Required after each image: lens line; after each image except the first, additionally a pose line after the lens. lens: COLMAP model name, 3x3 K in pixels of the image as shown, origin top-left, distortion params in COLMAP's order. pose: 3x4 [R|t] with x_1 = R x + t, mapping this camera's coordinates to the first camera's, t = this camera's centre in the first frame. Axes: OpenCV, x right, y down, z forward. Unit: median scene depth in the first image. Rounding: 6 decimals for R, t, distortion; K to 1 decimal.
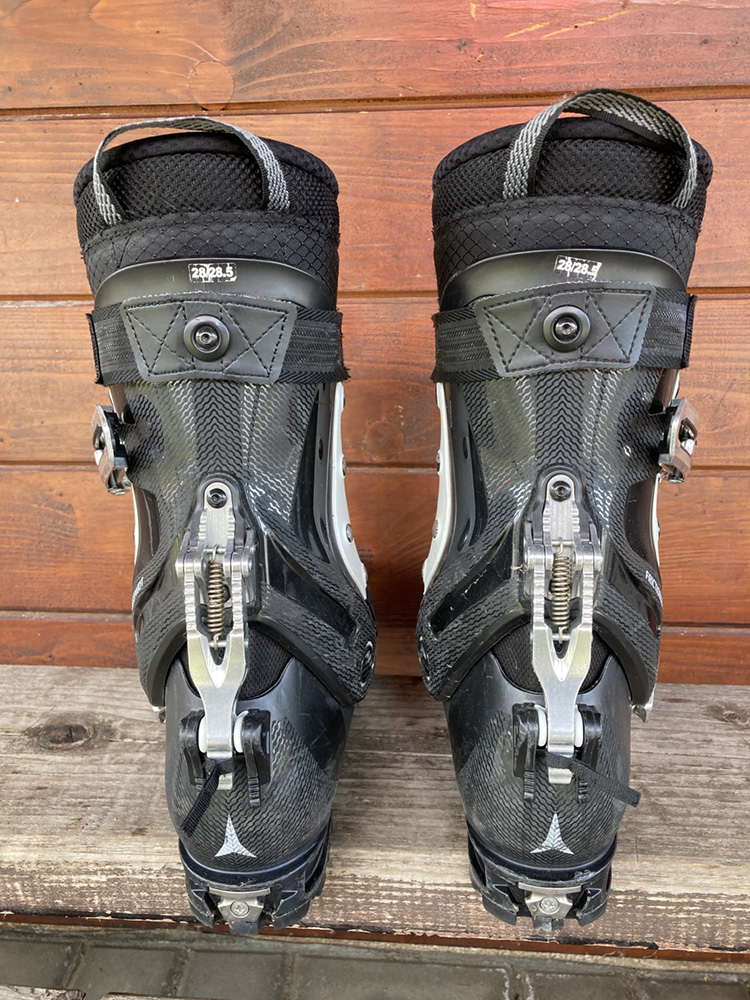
lens RADIAL K [[808.9, 0, 366.0], [0, 808.9, 504.9], [0, 0, 1]] dist [-0.018042, 0.030221]
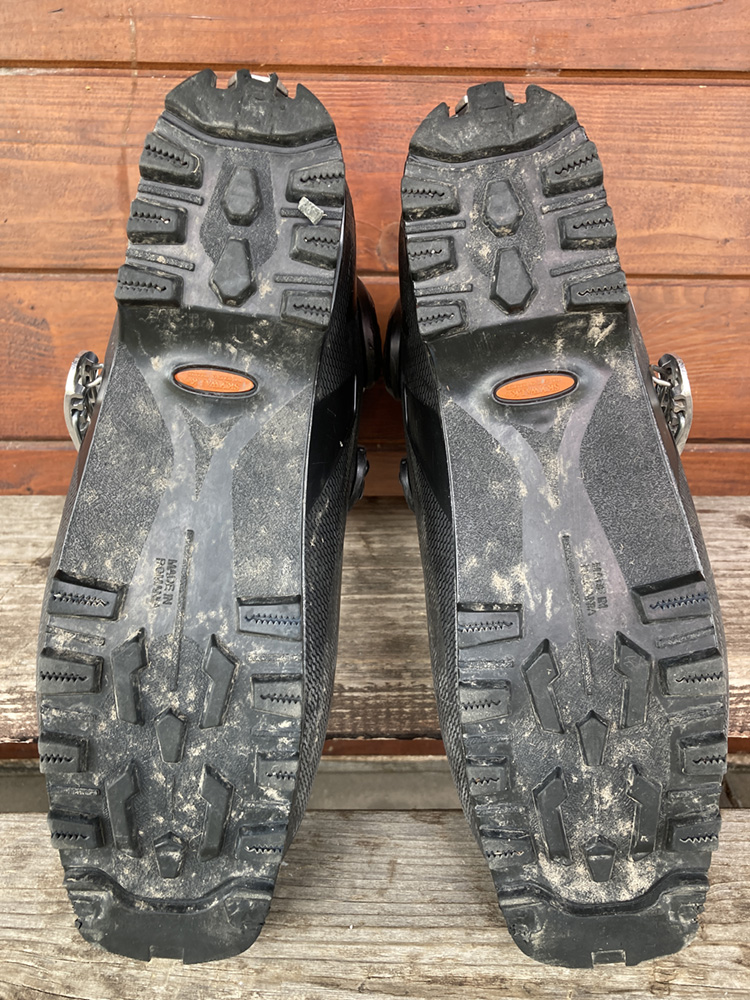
lens RADIAL K [[808.9, 0, 367.4], [0, 808.9, 500.2], [0, 0, 1]] dist [-0.018042, 0.030221]
pose [[0.993807, -0.023504, 0.108607, -0.135741], [0.003546, 0.983584, 0.180414, 0.044284], [-0.111064, -0.178912, 0.977576, 0.064843]]
